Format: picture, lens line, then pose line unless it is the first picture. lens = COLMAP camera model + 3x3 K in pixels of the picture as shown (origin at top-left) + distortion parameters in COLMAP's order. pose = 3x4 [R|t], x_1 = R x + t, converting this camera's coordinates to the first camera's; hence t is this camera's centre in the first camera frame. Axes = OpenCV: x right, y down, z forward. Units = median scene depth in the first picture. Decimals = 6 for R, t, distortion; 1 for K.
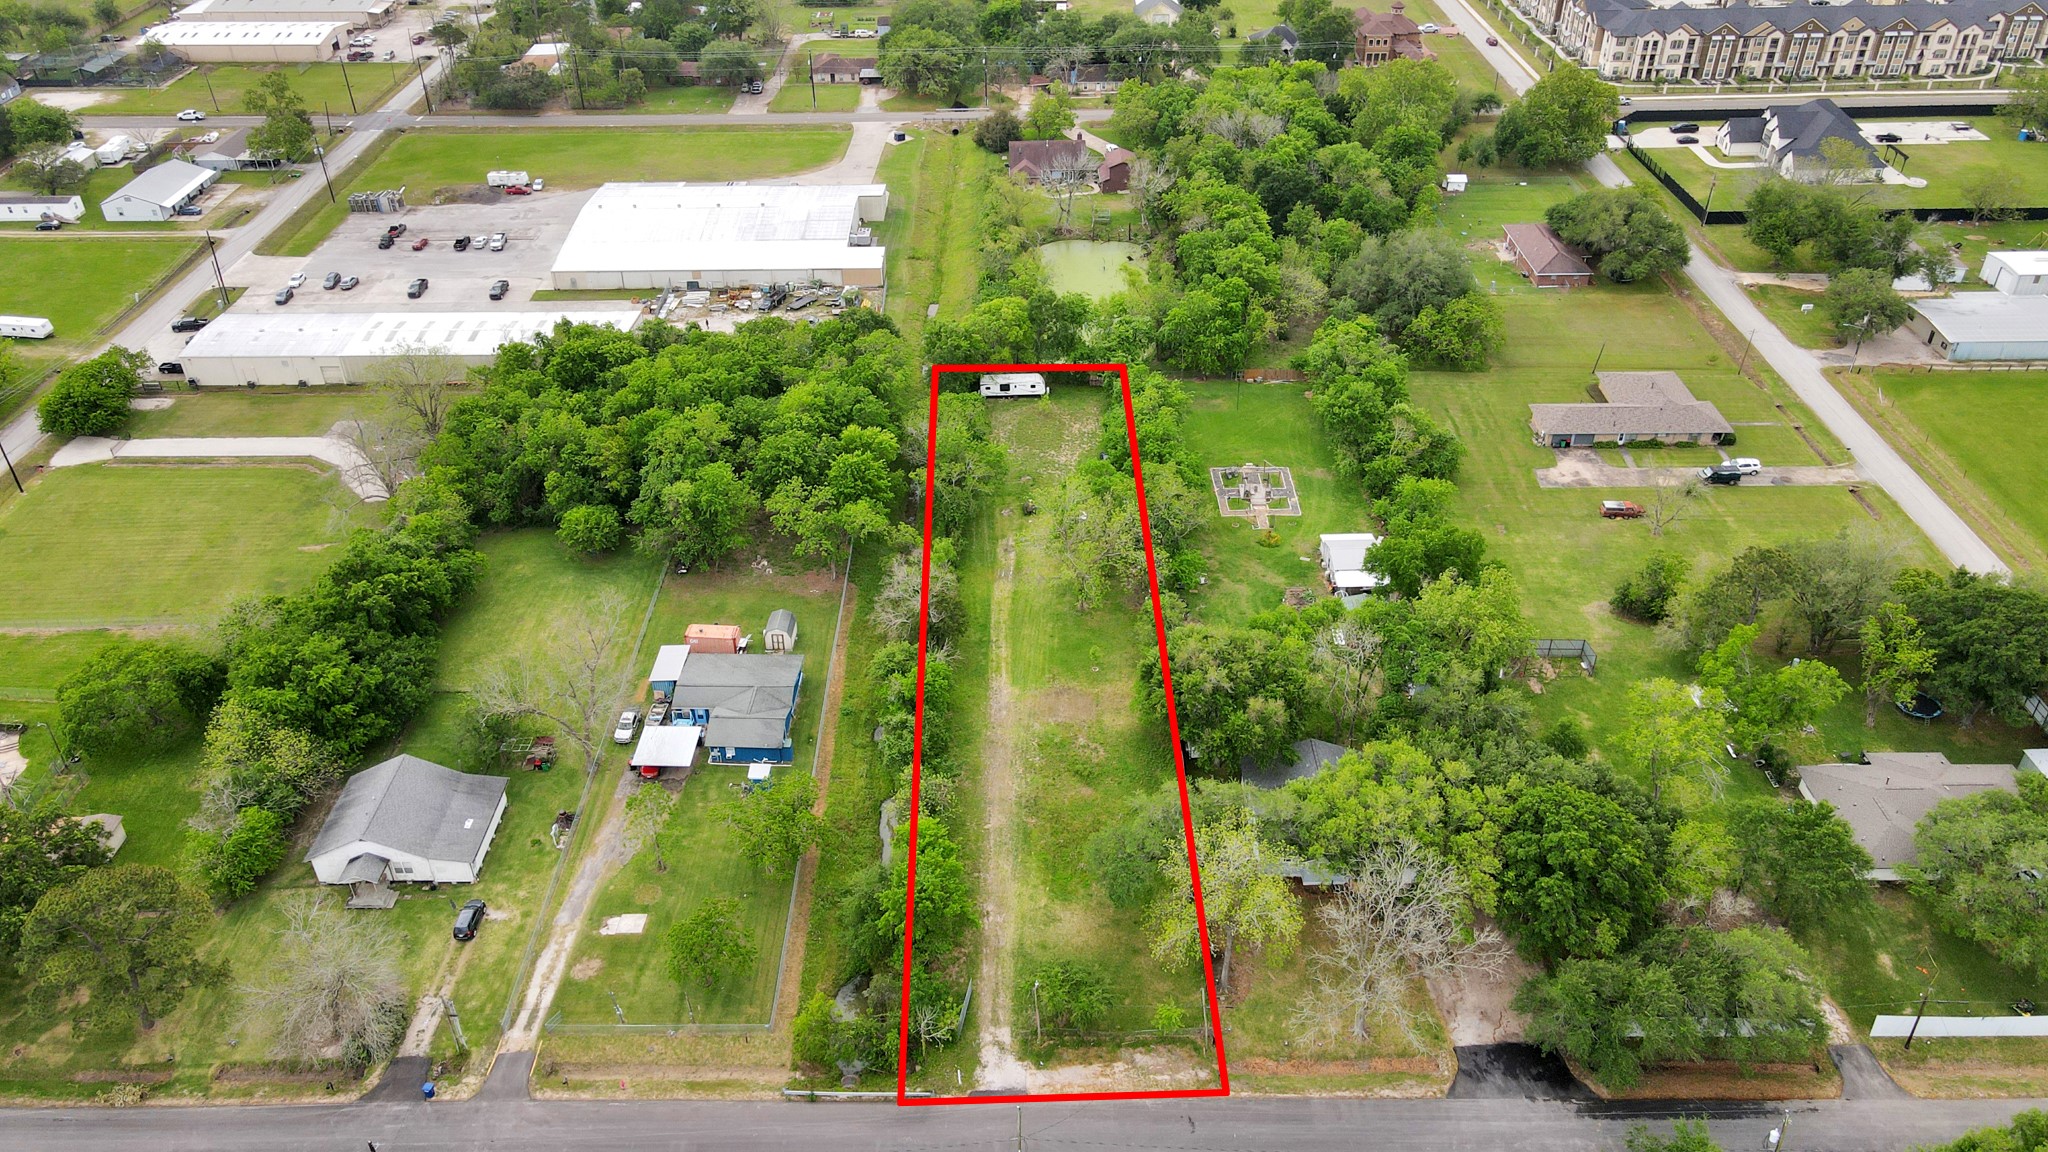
lens RADIAL K [[1510.1, 0, 1011.5], [0, 1510.1, 559.2], [0, 0, 1]] dist [0.007056, 0.031400]
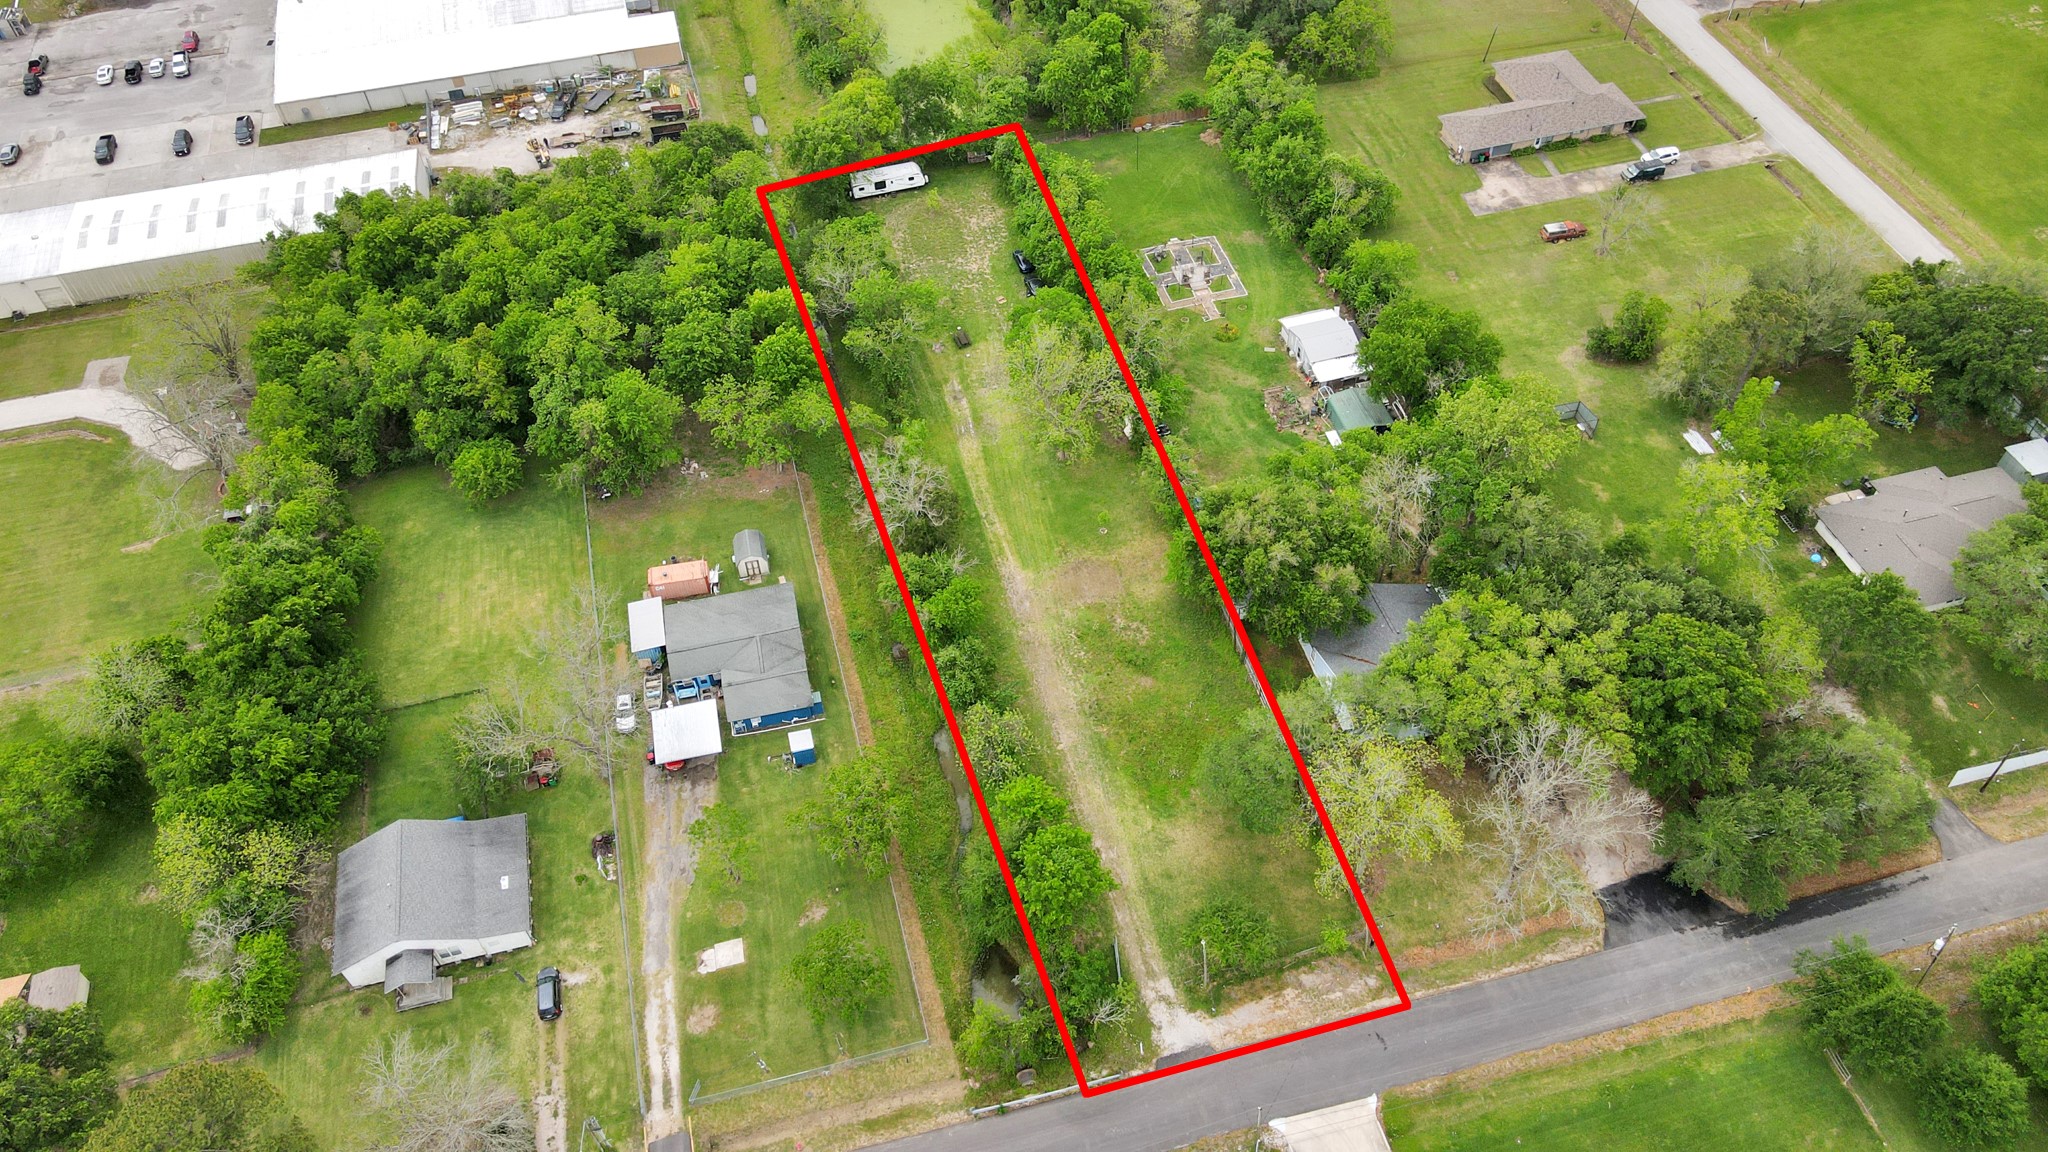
lens RADIAL K [[1510.1, 0, 1011.5], [0, 1510.1, 559.2], [0, 0, 1]] dist [0.007056, 0.031400]
pose [[0.966500, -0.204427, 0.155201, -0.130962], [0.159368, 0.951966, 0.261462, -0.144935], [-0.201196, -0.227969, 0.952654, 0.107634]]
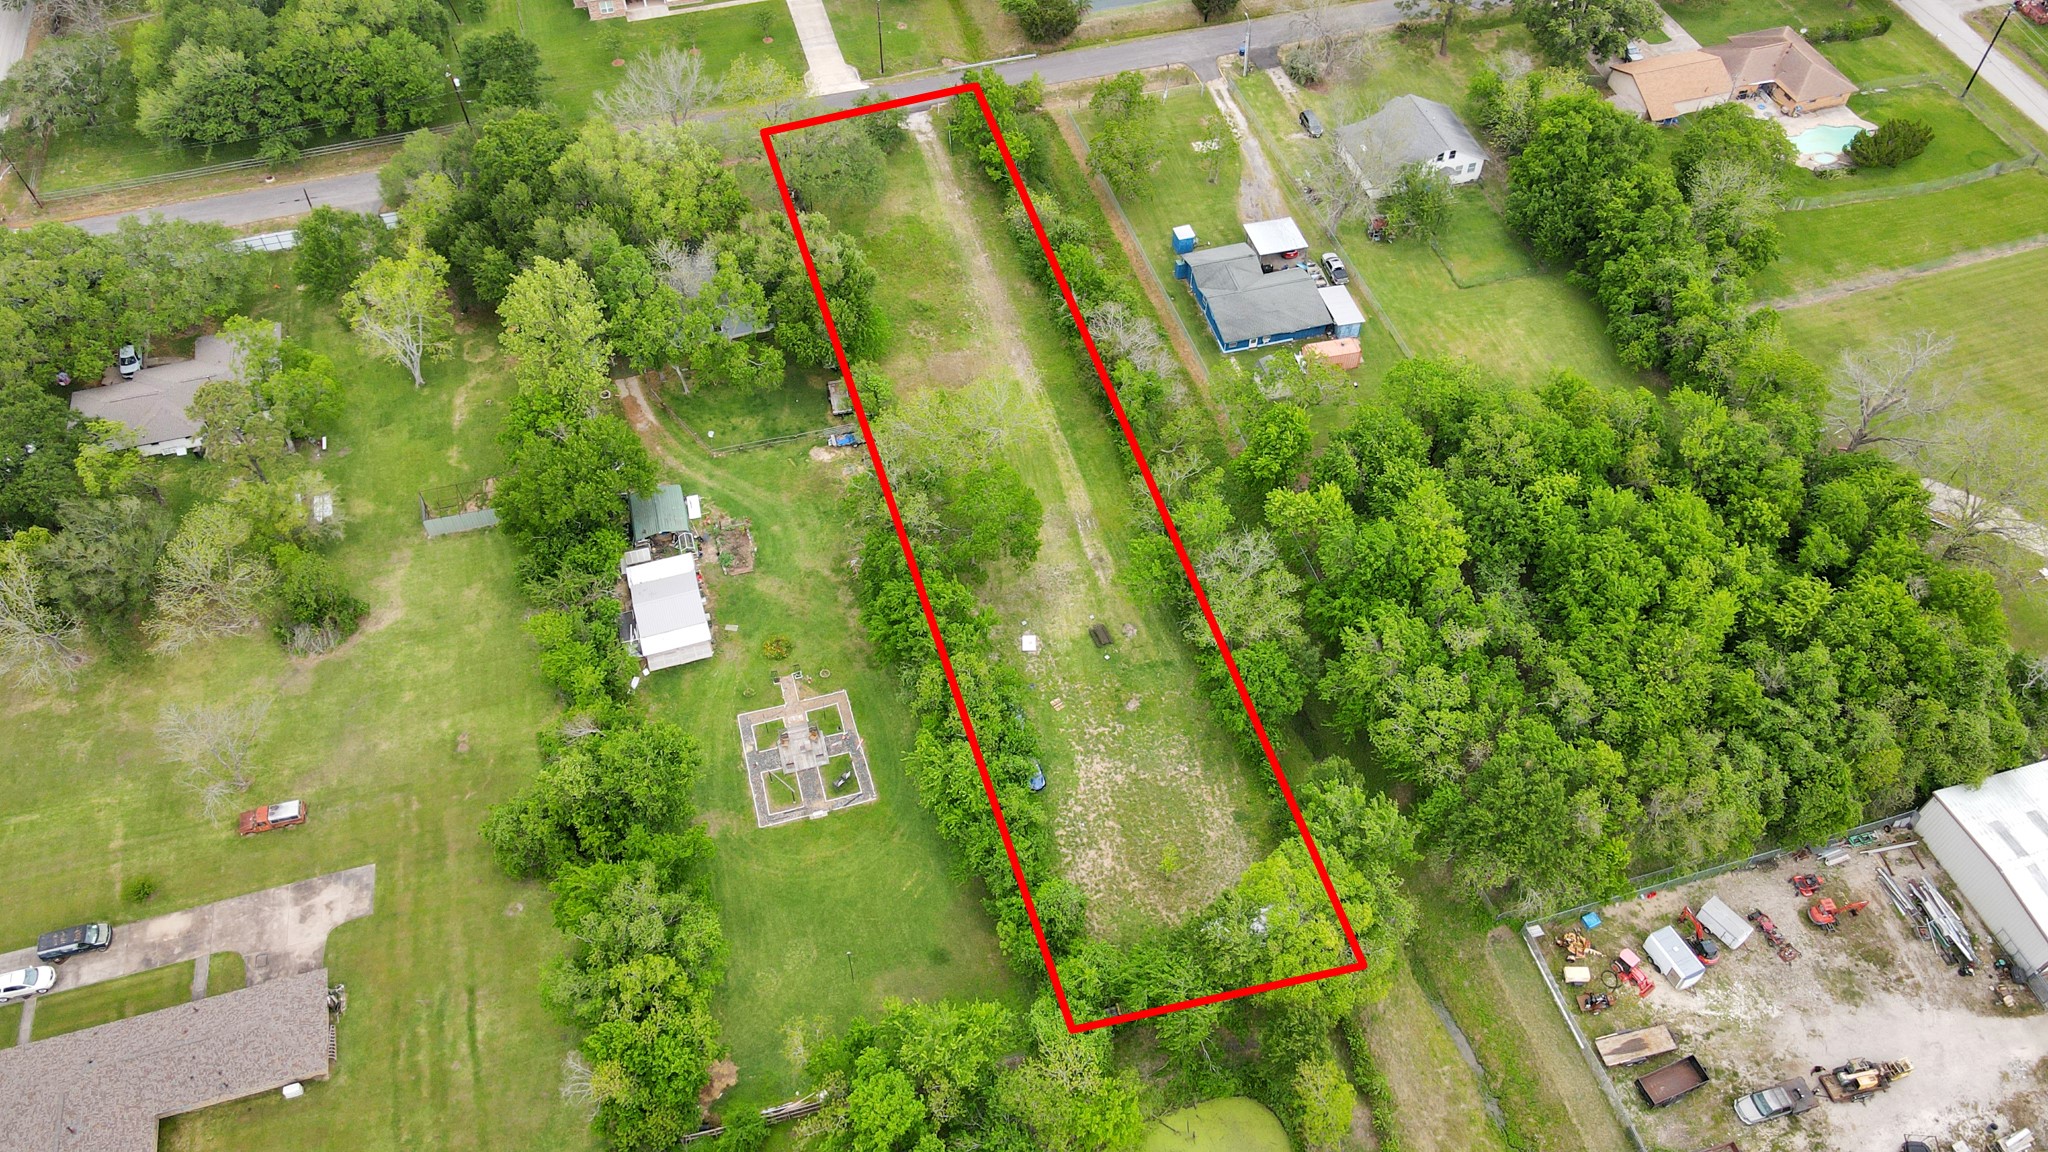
lens RADIAL K [[1499.9, 0, 1012.0], [0, 1499.9, 567.1], [0, 0, 1]] dist [0.014522, 0.014734]
pose [[-0.959714, 0.231829, -0.158761, 0.168302], [-0.138081, 0.102962, 0.985055, -0.779226], [0.244711, 0.967292, -0.066802, 1.041579]]
